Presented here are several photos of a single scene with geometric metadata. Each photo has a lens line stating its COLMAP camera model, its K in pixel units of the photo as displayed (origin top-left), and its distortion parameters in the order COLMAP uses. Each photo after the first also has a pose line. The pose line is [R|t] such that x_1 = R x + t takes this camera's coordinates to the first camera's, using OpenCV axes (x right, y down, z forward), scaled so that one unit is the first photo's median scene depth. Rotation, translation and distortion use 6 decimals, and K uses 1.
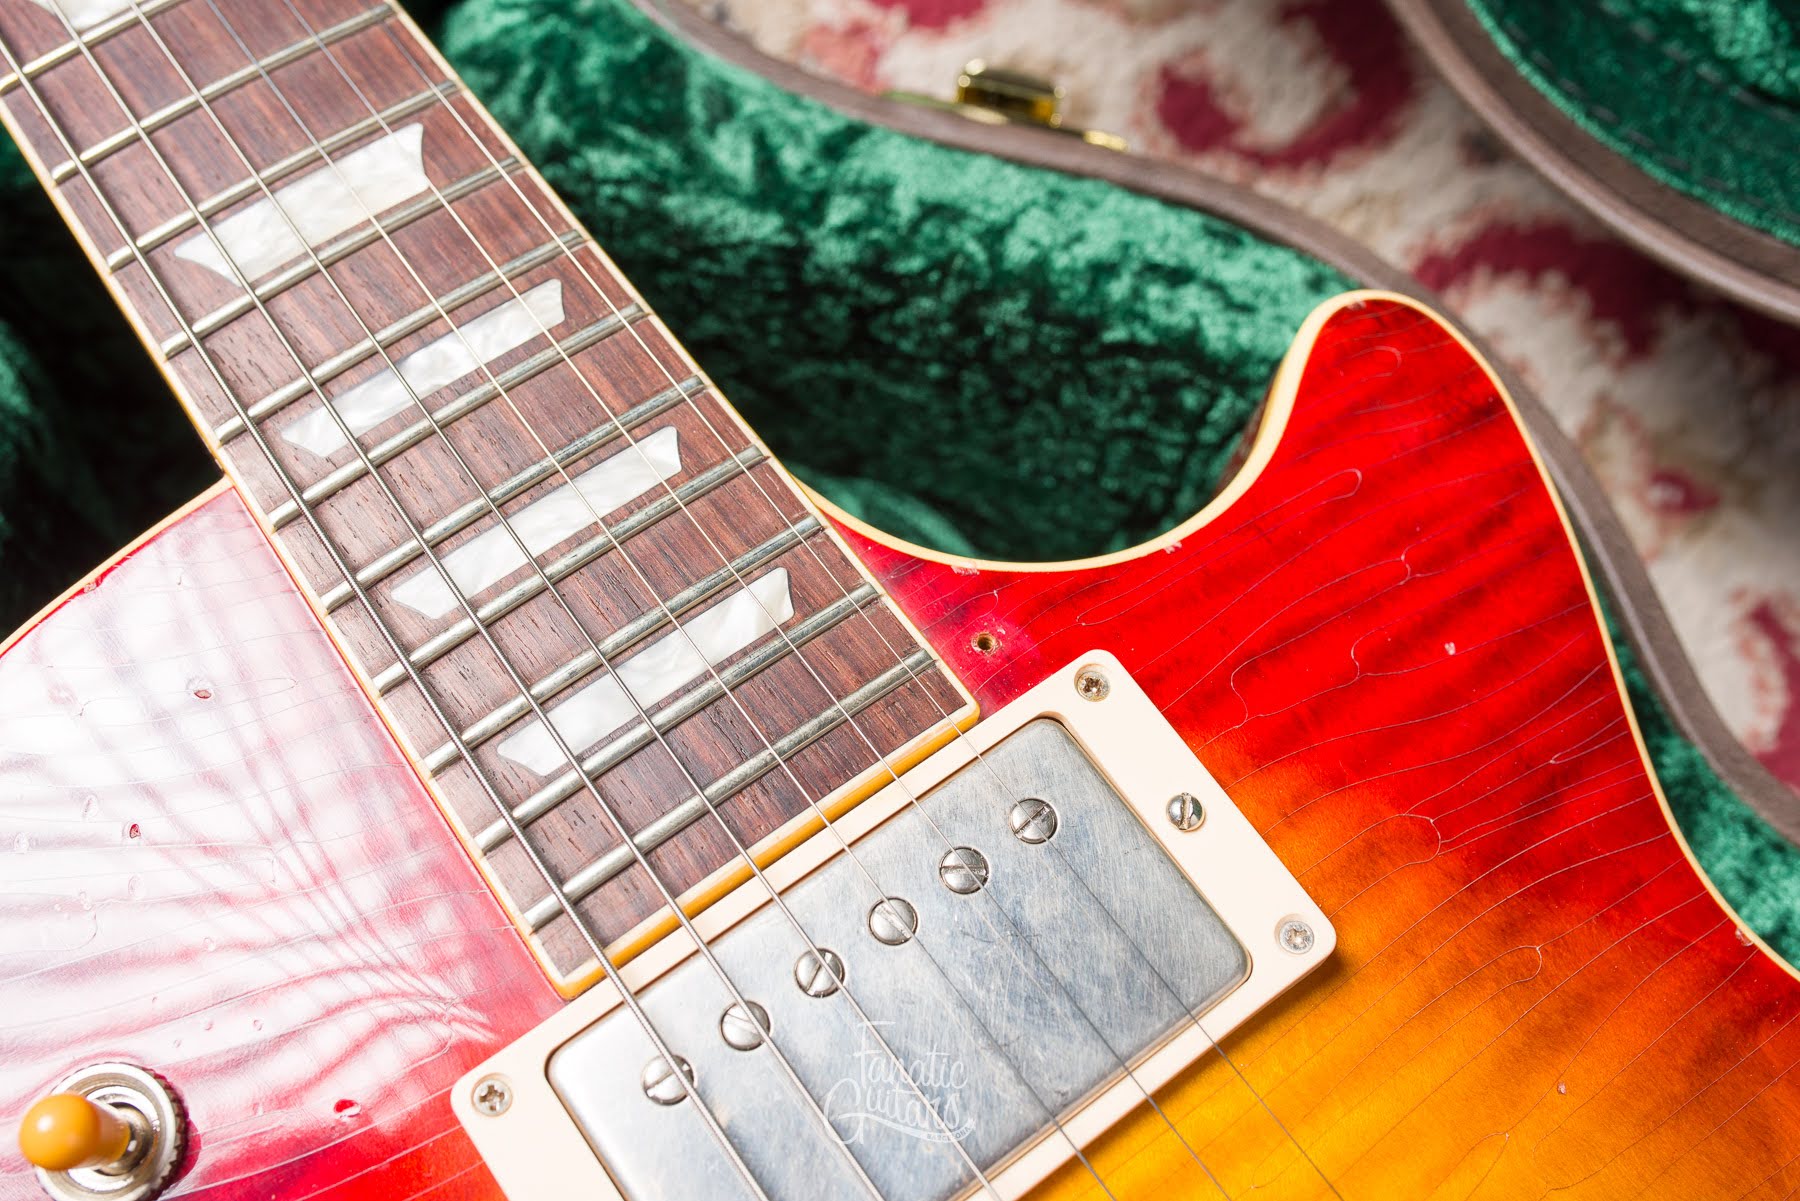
lens RADIAL K [[1866.4, 0, 895.0], [0, 1866.4, 588.4], [0, 0, 1]] dist [-0.063309, 0.043347]
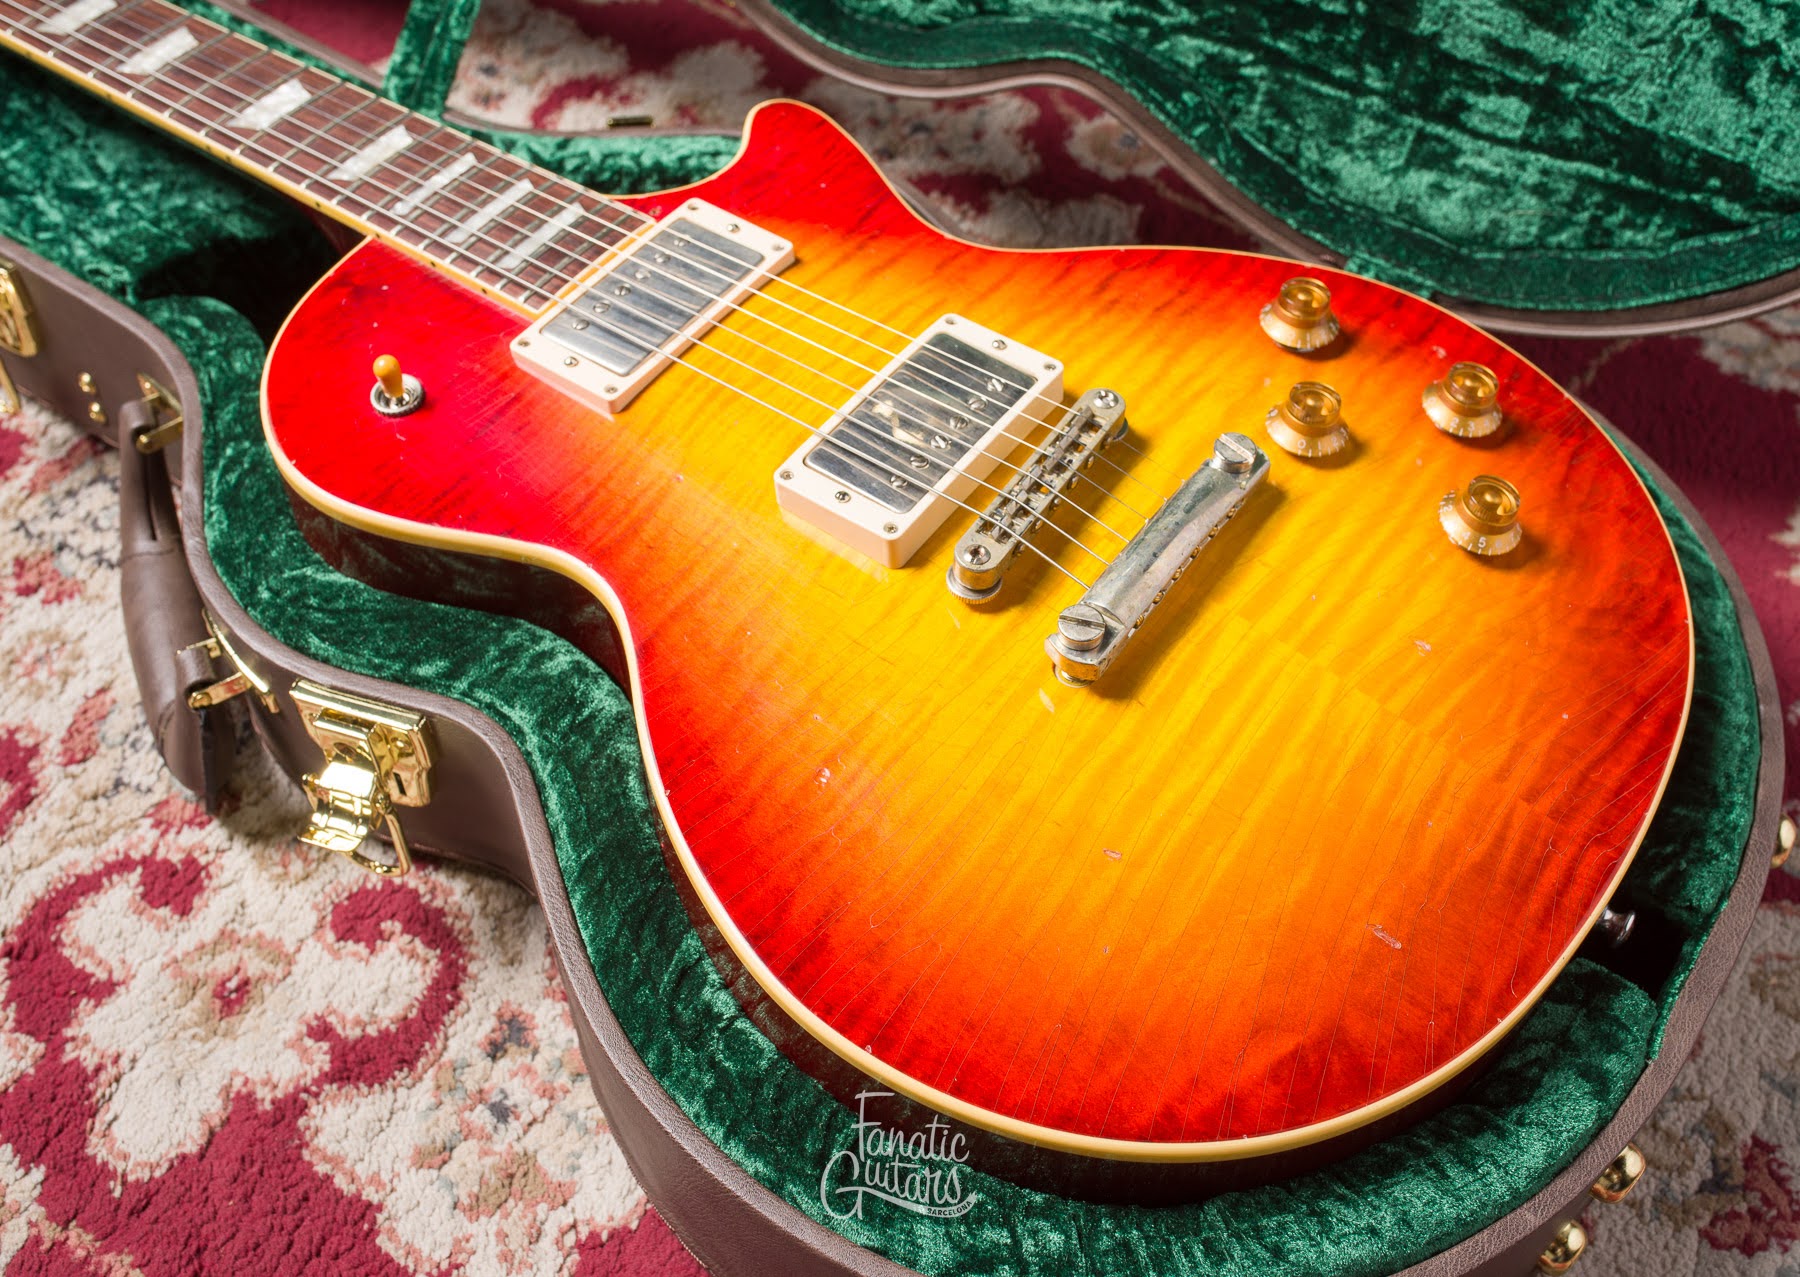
lens RADIAL K [[1888.8, 0, 956.7], [0, 1888.8, 636.7], [0, 0, 1]] dist [-0.068806, 0.058875]
pose [[0.946872, -0.279762, 0.158637, -0.111445], [0.309545, 0.926605, -0.213509, 1.022283], [-0.087262, 0.251271, 0.963975, -1.201723]]
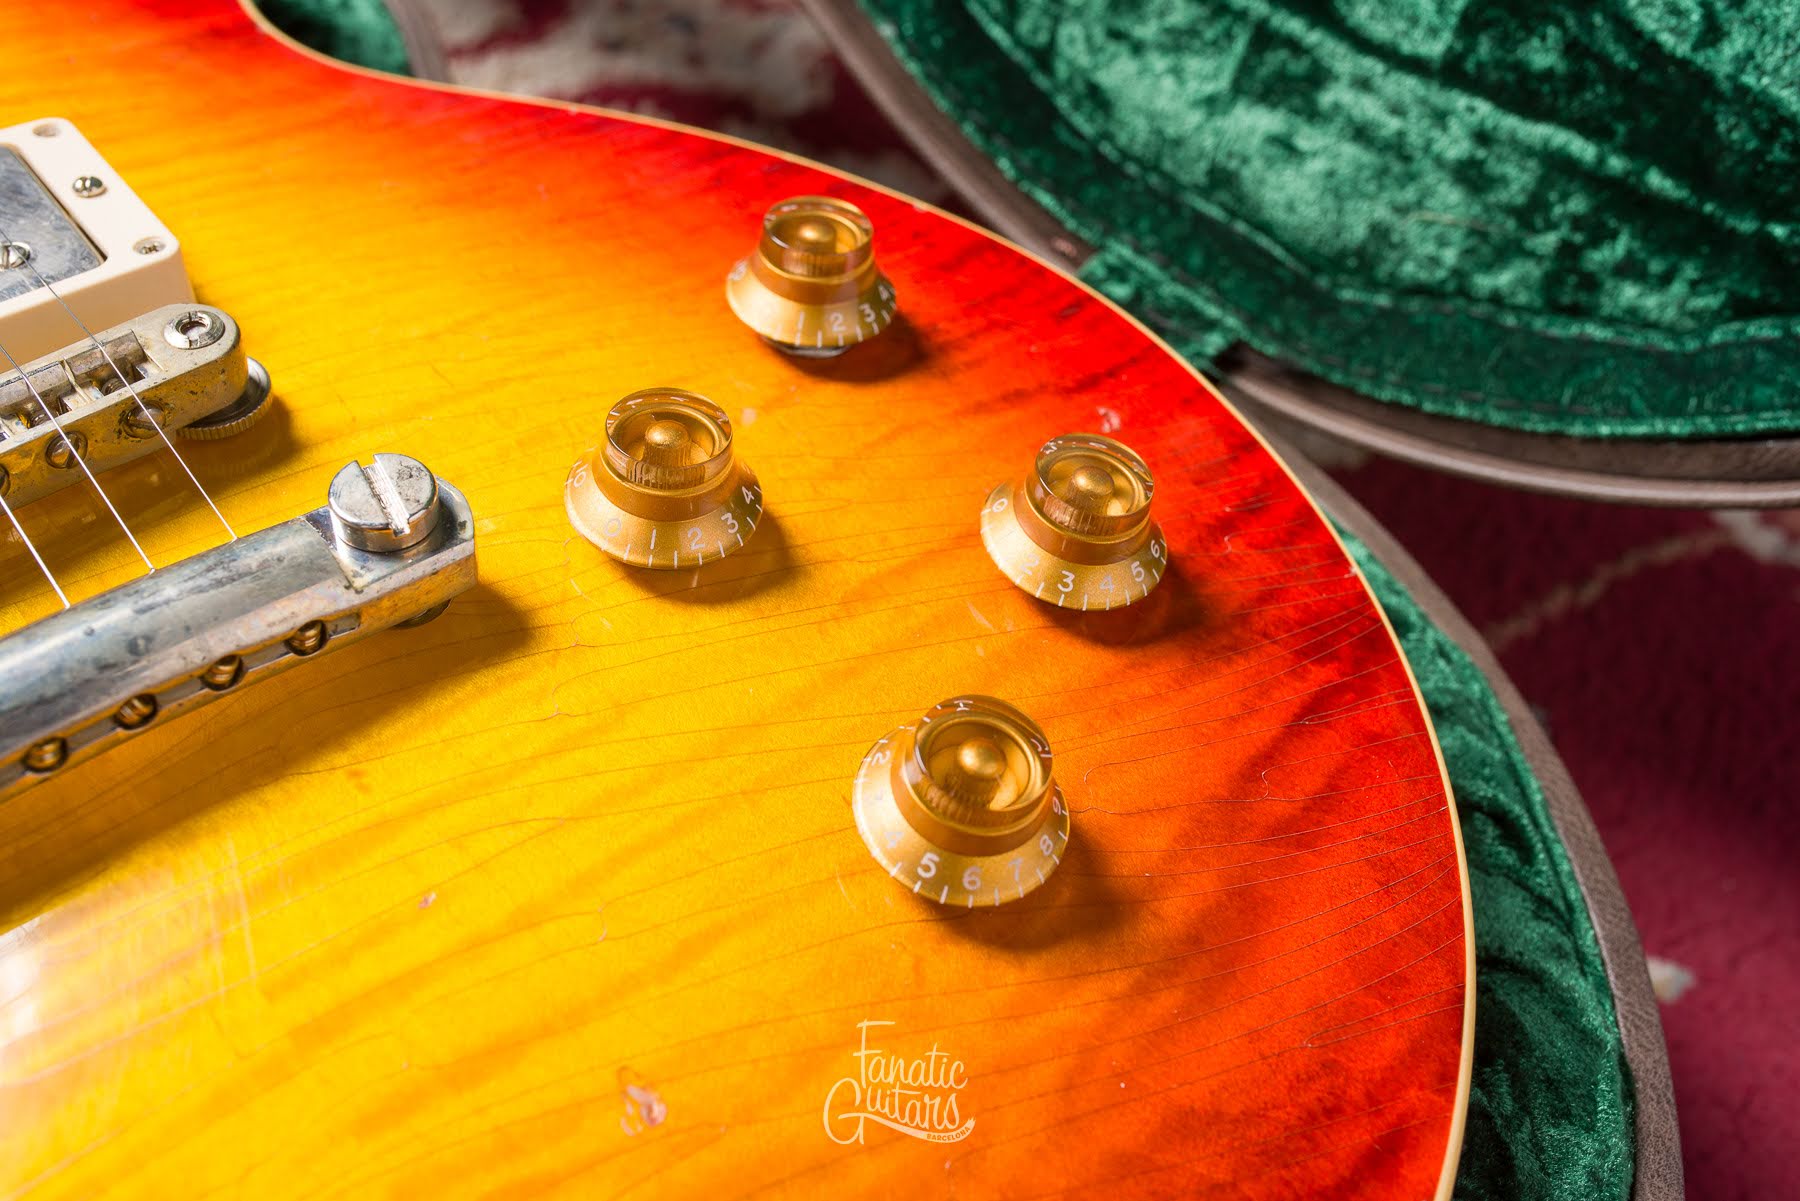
lens RADIAL K [[1866.4, 0, 895.0], [0, 1866.4, 588.4], [0, 0, 1]] dist [-0.063309, 0.043347]
pose [[0.998181, -0.047724, 0.036851, 0.664214], [0.057021, 0.945836, -0.319599, 0.826925], [-0.019602, 0.321119, 0.946836, -0.188446]]
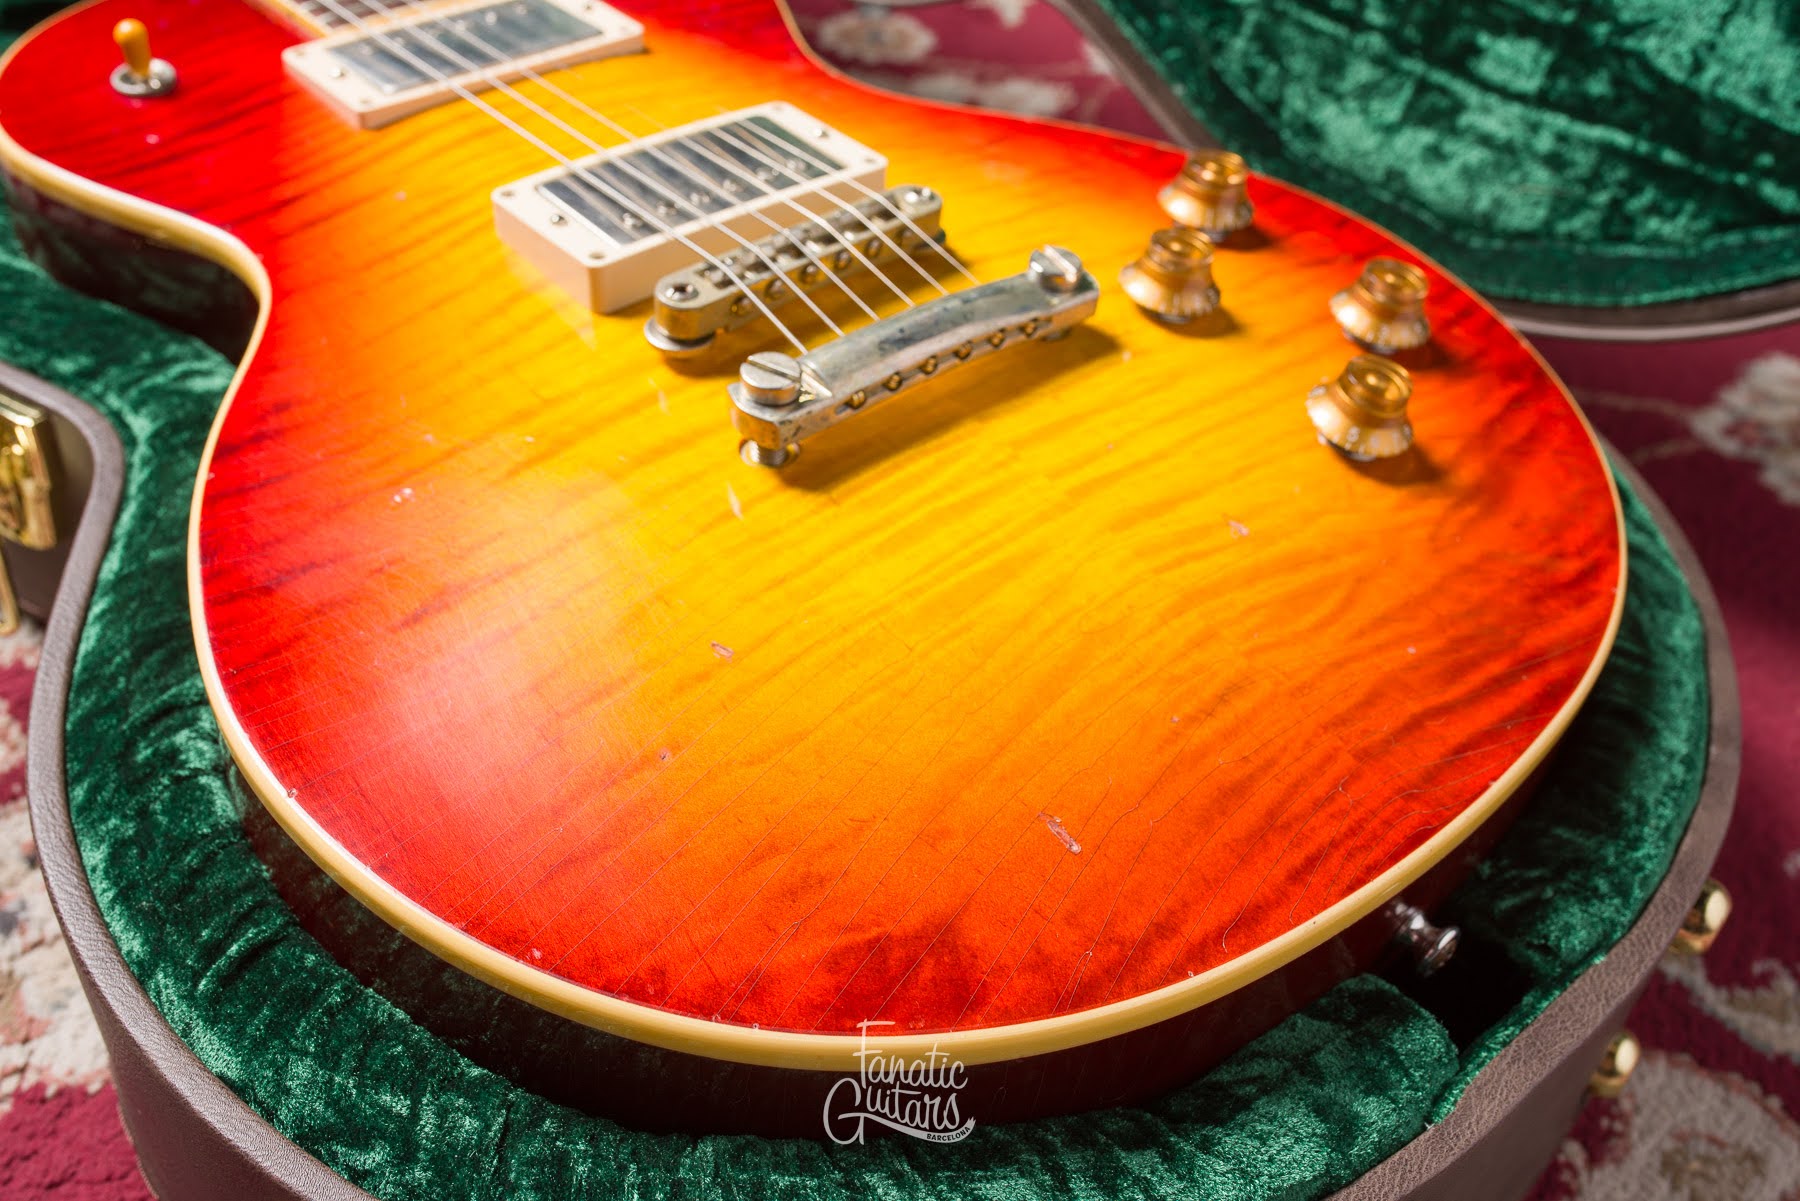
lens RADIAL K [[1814.3, 0, 898.0], [0, 1814.3, 596.3], [0, 0, 1]] dist [-0.046032, 0.024304]
pose [[0.995907, -0.052934, 0.073261, 0.252465], [0.078480, 0.908513, -0.410420, 1.340939], [-0.044833, 0.414489, 0.908949, -0.654338]]
